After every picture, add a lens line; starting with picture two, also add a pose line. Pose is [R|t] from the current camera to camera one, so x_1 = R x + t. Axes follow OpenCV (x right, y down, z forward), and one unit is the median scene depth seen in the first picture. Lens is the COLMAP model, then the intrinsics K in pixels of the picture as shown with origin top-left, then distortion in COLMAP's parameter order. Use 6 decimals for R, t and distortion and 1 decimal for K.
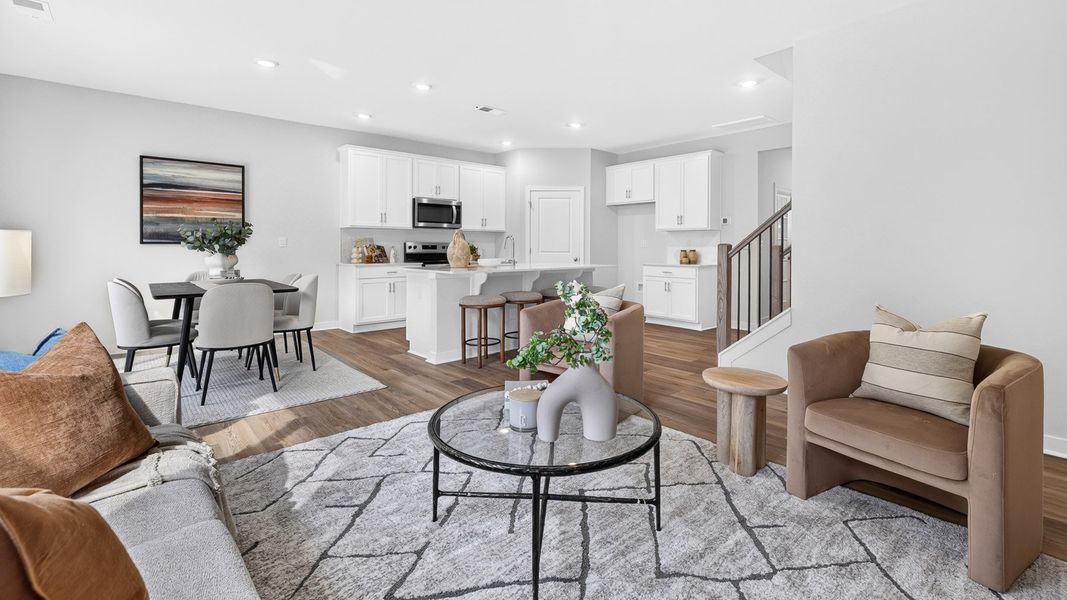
lens RADIAL K [[467.4, 0, 563.1], [0, 467.4, 250.1], [0, 0, 1]] dist [-0.019985, -0.000298]
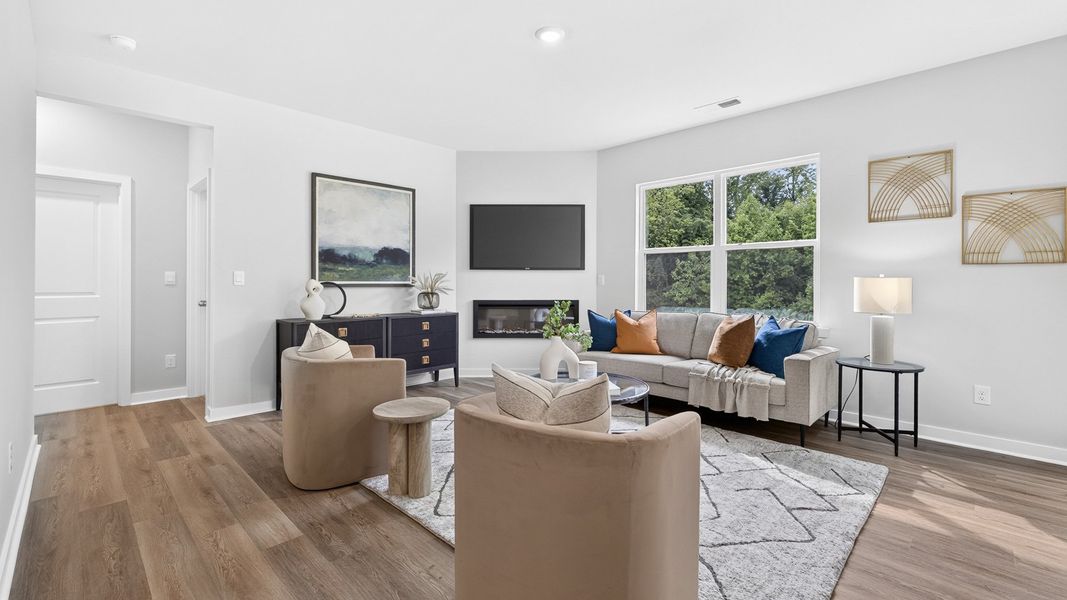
lens RADIAL K [[453.3, 0, 530.2], [0, 453.3, 286.0], [0, 0, 1]] dist [-0.001298, -0.000348]
pose [[-0.999809, -0.005452, -0.018787, 0.061282], [-0.005727, 0.999877, 0.014629, -0.010809], [0.018705, 0.014733, -0.999716, 0.871772]]
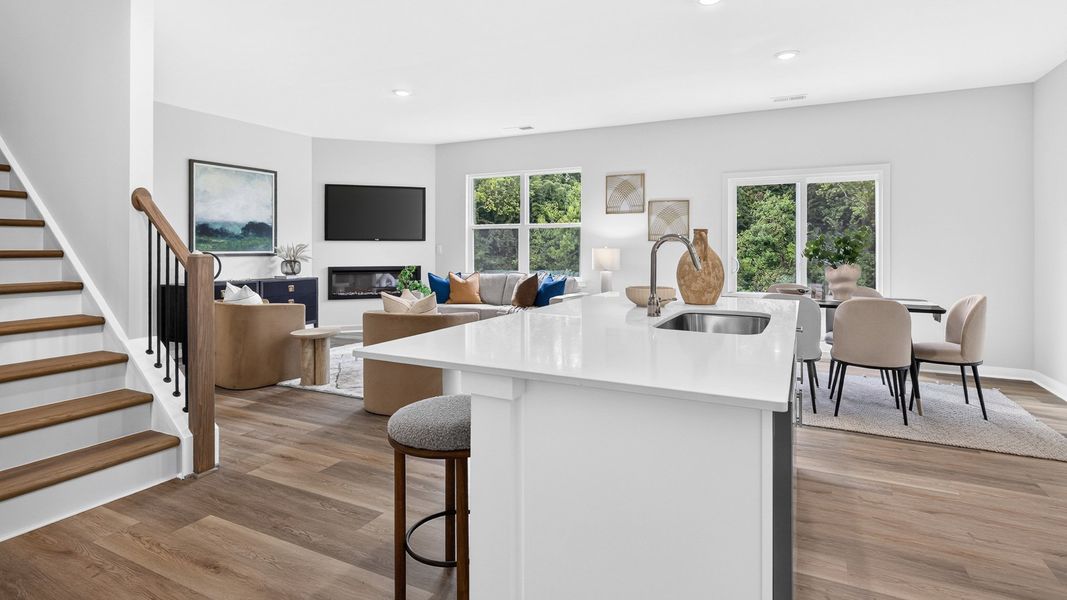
lens RADIAL K [[541.4, 0, 538.8], [0, 541.4, 247.1], [0, 0, 1]] dist [-0.001033, -0.000244]
pose [[-0.941359, -0.004607, -0.337375, 0.126970], [-0.005743, 0.999981, 0.002369, -0.020958], [0.337358, 0.004168, -0.941367, 1.345413]]
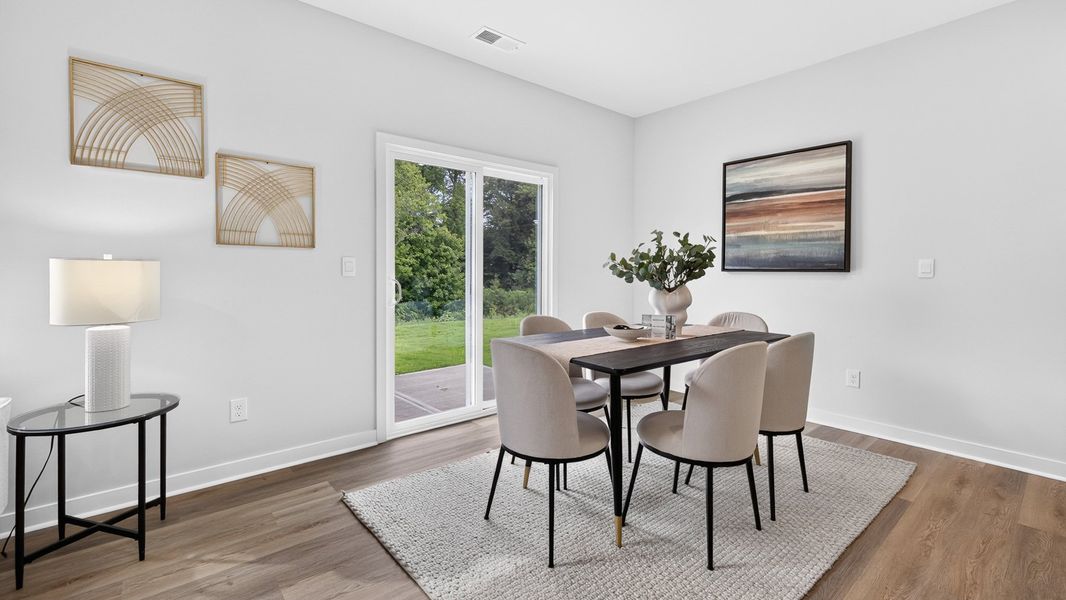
lens RADIAL K [[457.8, 0, 544.9], [0, 457.8, 272.0], [0, 0, 1]] dist [-0.000519, -0.000181]
pose [[-0.048593, 0.004011, -0.998811, -0.079831], [-0.010103, 0.999939, 0.004507, -0.011630], [0.998768, 0.010310, -0.048549, 0.636972]]
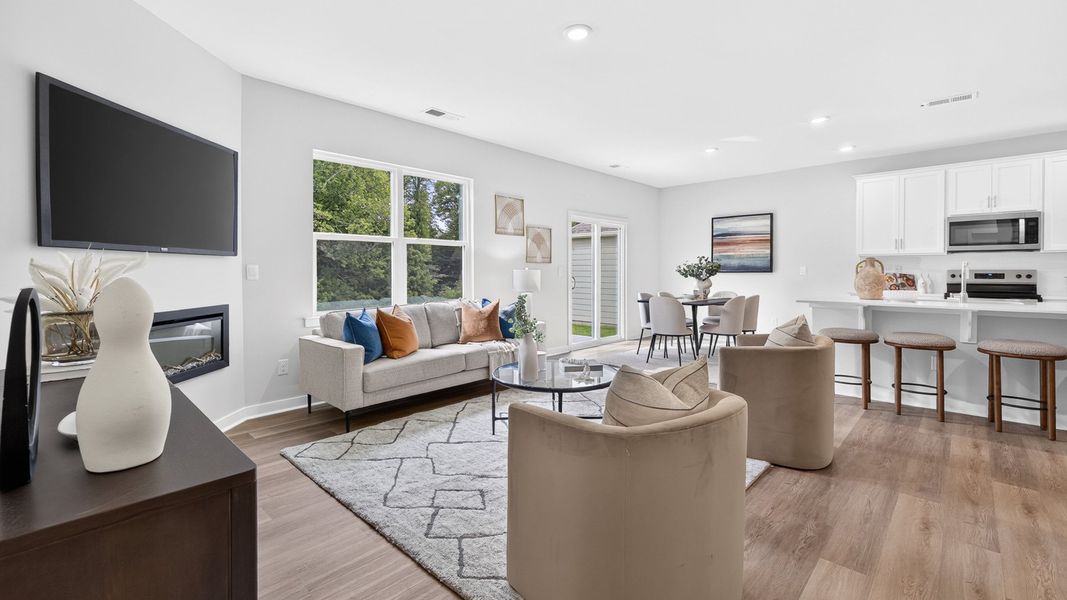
lens RADIAL K [[455.8, 0, 529.9], [0, 455.8, 275.2], [0, 0, 1]] dist [0.004376, 0.000270]
pose [[0.041967, 0.007501, -0.999091, 0.575860], [-0.005260, 0.999960, 0.007286, -0.011555], [0.999105, 0.004950, 0.042005, 0.259791]]
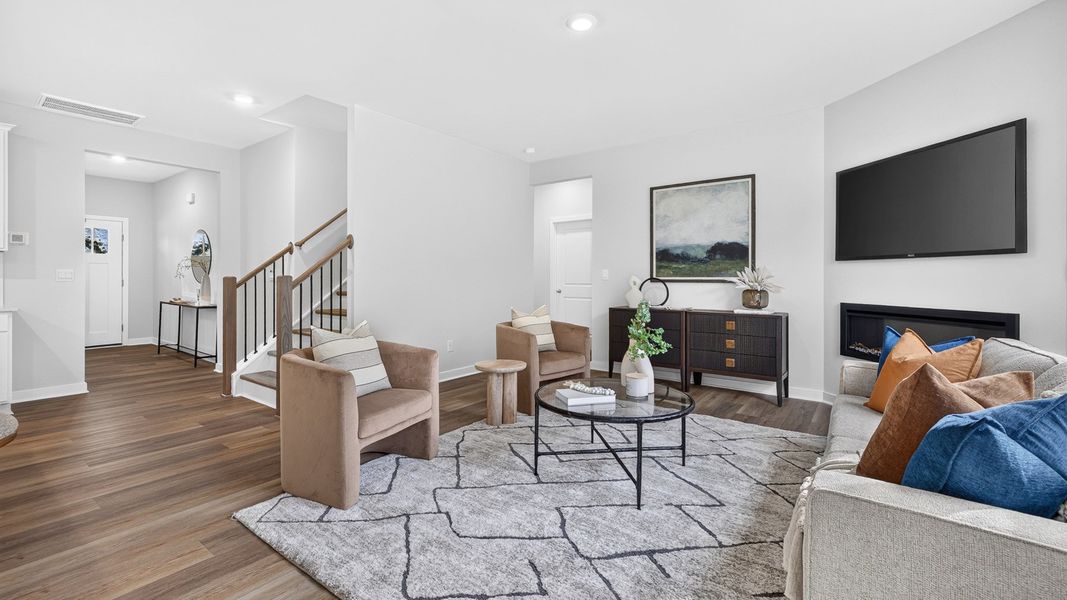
lens RADIAL K [[455.8, 0, 529.9], [0, 455.8, 275.2], [0, 0, 1]] dist [0.004376, 0.000270]
pose [[-0.162717, 0.001259, 0.986672, -0.468321], [0.004487, 0.999990, -0.000536, -0.009944], [-0.986663, 0.004340, -0.162721, 0.490764]]
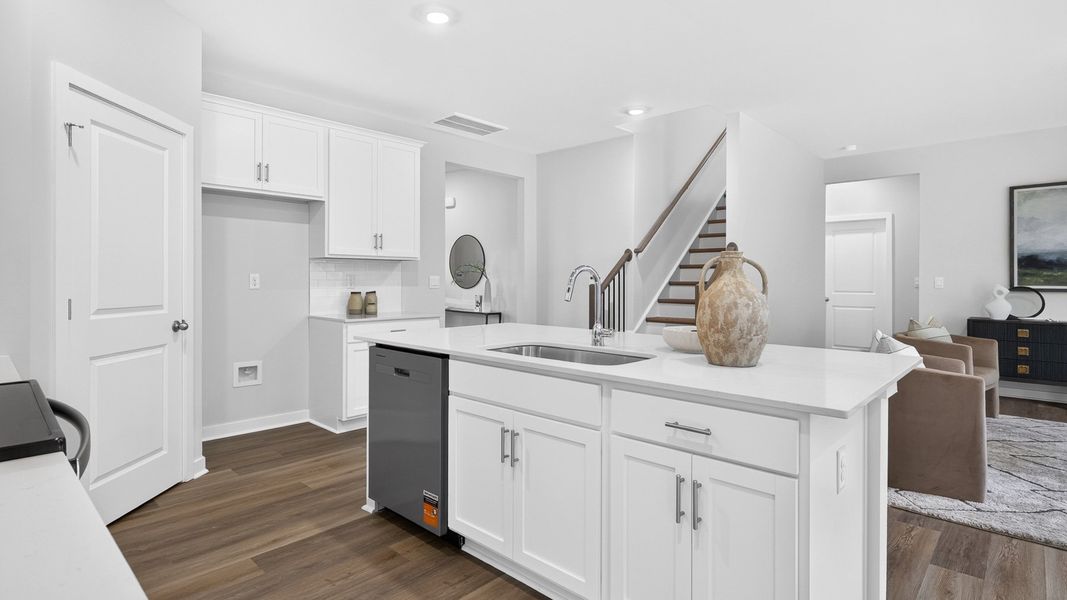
lens RADIAL K [[535.7, 0, 531.1], [0, 535.7, 280.4], [0, 0, 1]] dist [-0.010752, 0.000006]
pose [[-0.044944, -0.005932, 0.998972, -0.533003], [0.002248, 0.999979, 0.006040, -0.023356], [-0.998987, 0.002517, -0.044930, 1.030922]]
